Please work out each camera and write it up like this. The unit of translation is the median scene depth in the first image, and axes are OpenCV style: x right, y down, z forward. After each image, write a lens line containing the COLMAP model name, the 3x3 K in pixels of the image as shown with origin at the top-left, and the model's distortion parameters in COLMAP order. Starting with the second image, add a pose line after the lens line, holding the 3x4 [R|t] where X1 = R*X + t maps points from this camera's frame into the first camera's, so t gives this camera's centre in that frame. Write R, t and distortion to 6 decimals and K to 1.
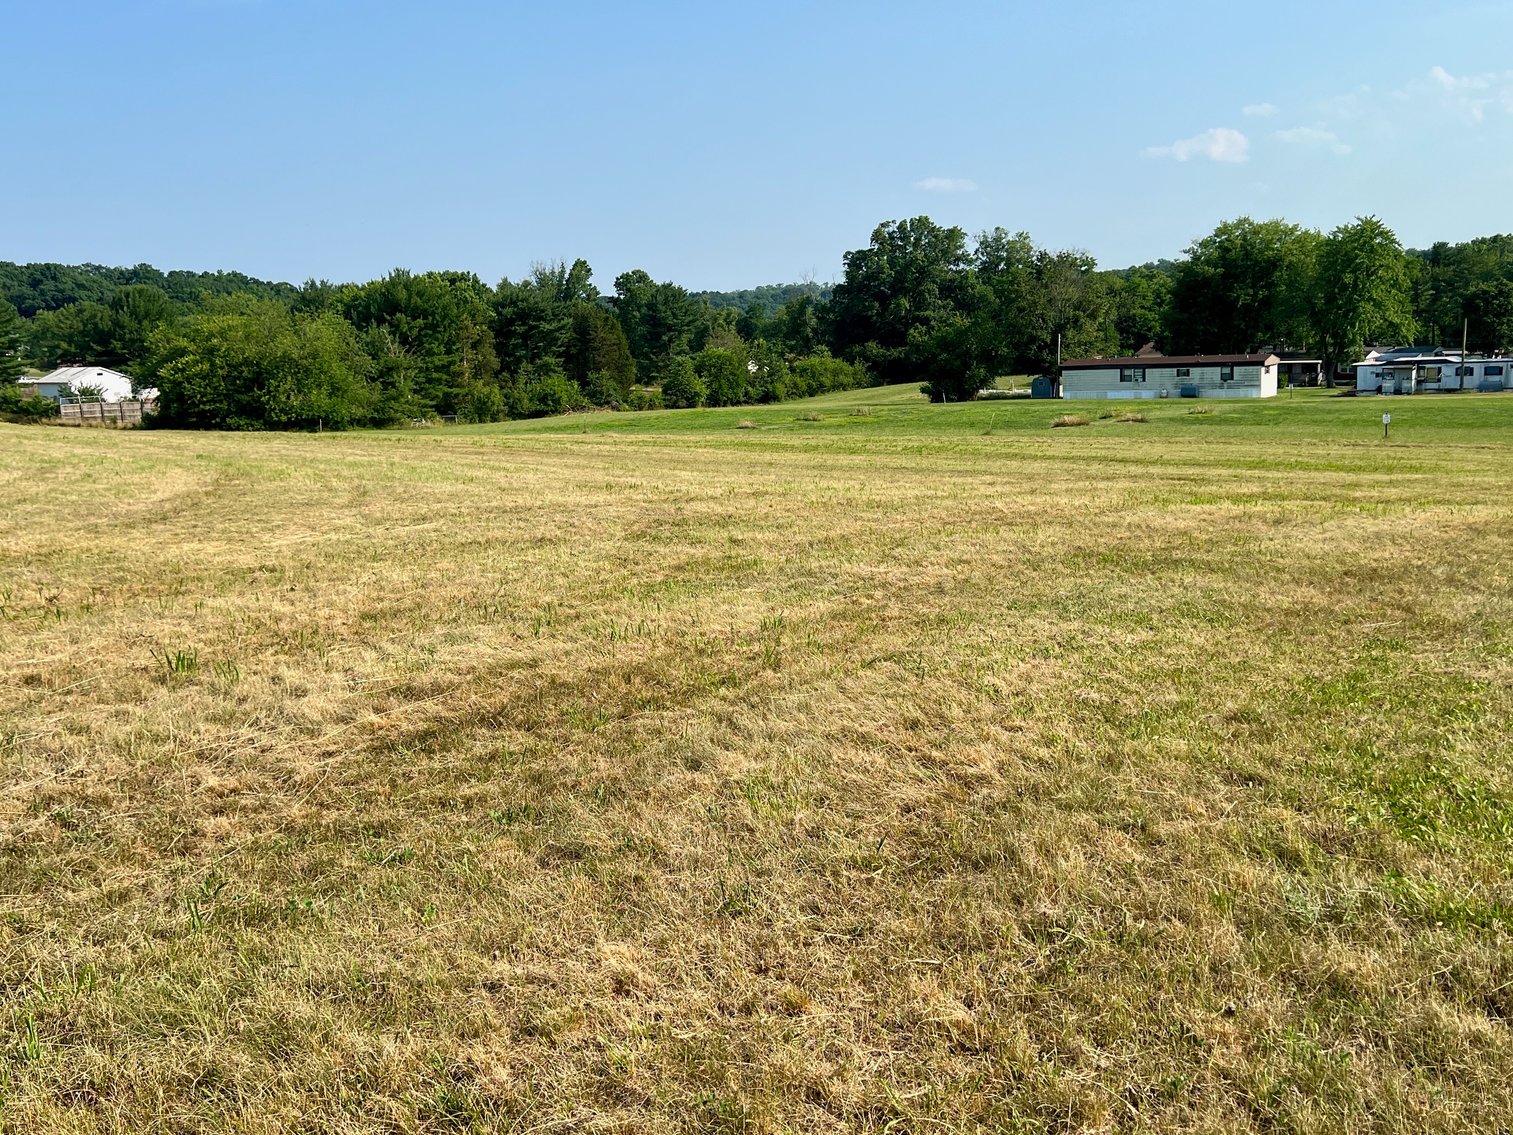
lens RADIAL K [[1404.1, 0, 749.6], [0, 1404.1, 560.3], [0, 0, 1]] dist [0.027600, 0.000000]
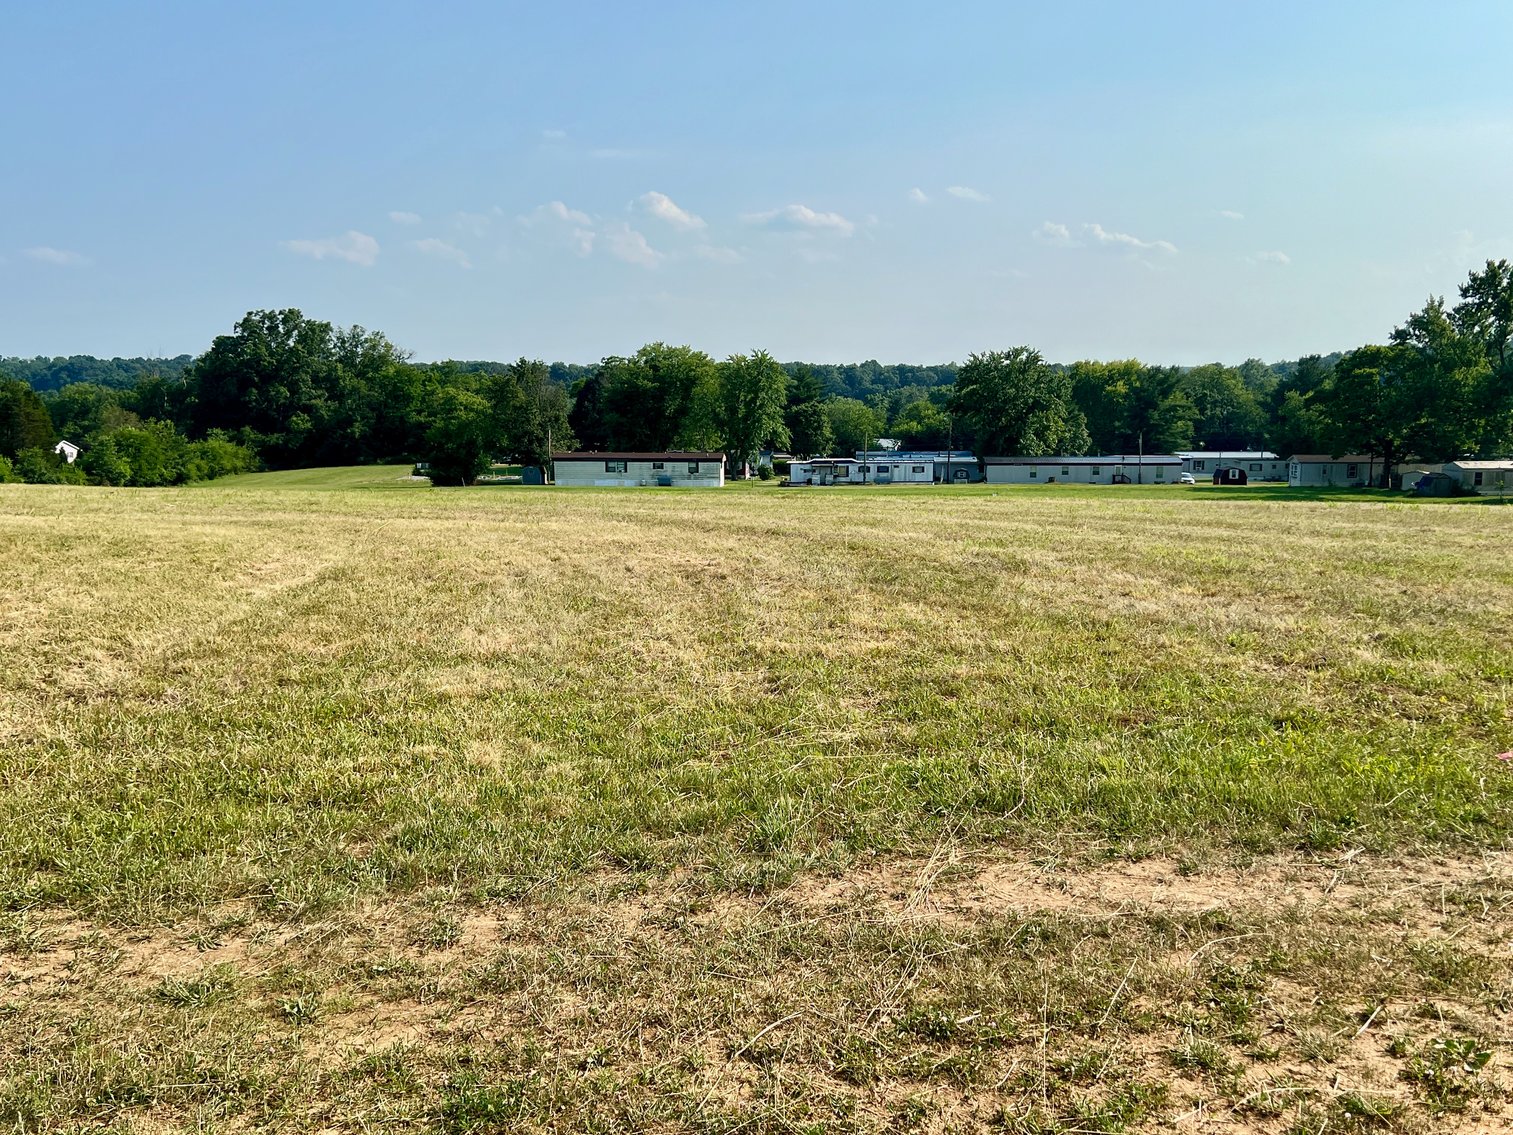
lens RADIAL K [[1404.1, 0, 761.3], [0, 1404.1, 582.1], [0, 0, 1]] dist [0.027600, 0.000000]
pose [[0.826023, -0.026403, 0.563017, -2.029567], [0.054351, 0.997978, -0.032939, 0.084843], [-0.561009, 0.057809, 0.825788, -0.341526]]
